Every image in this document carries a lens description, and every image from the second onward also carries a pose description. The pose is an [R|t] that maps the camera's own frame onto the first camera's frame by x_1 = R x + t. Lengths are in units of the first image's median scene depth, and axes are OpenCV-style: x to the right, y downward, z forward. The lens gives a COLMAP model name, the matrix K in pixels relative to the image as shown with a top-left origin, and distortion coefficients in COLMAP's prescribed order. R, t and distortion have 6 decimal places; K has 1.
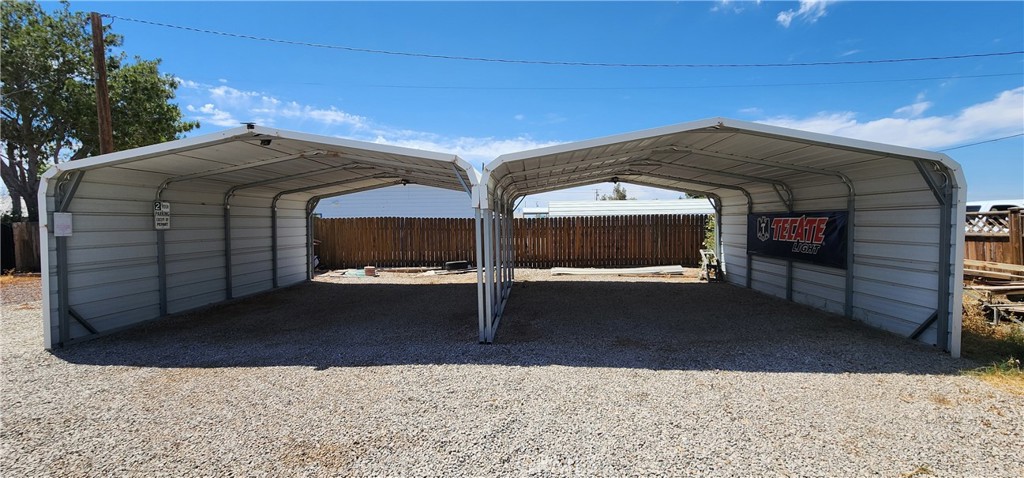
lens RADIAL K [[420.0, 0, 512.0], [0, 420.0, 239.0], [0, 0, 1]] dist [0.000353, 0.000245]
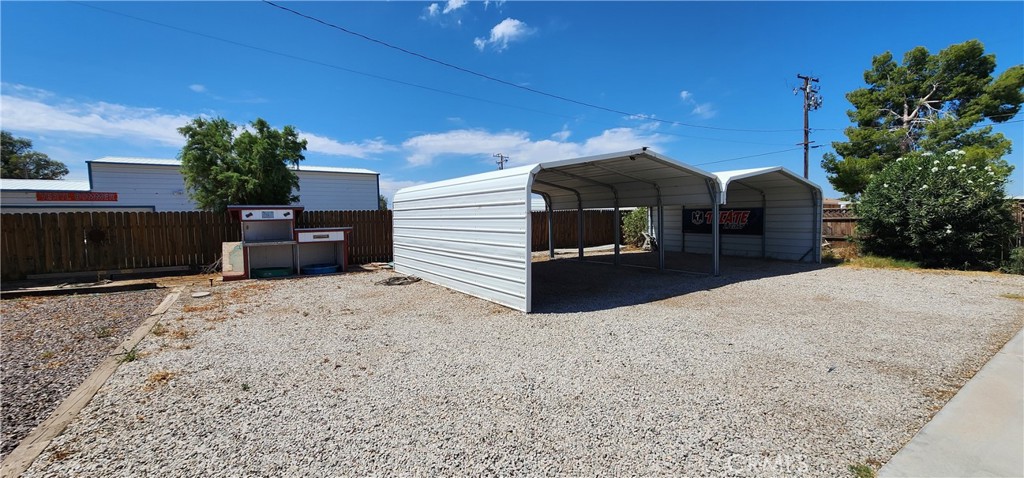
lens RADIAL K [[419.2, 0, 511.2], [0, 419.2, 257.3], [0, 0, 1]] dist [0.000893, 0.000243]
pose [[0.801127, -0.058441, 0.595635, -0.716771], [0.028873, 0.997836, 0.059069, 0.010149], [-0.597798, -0.030124, 0.801080, 0.012618]]
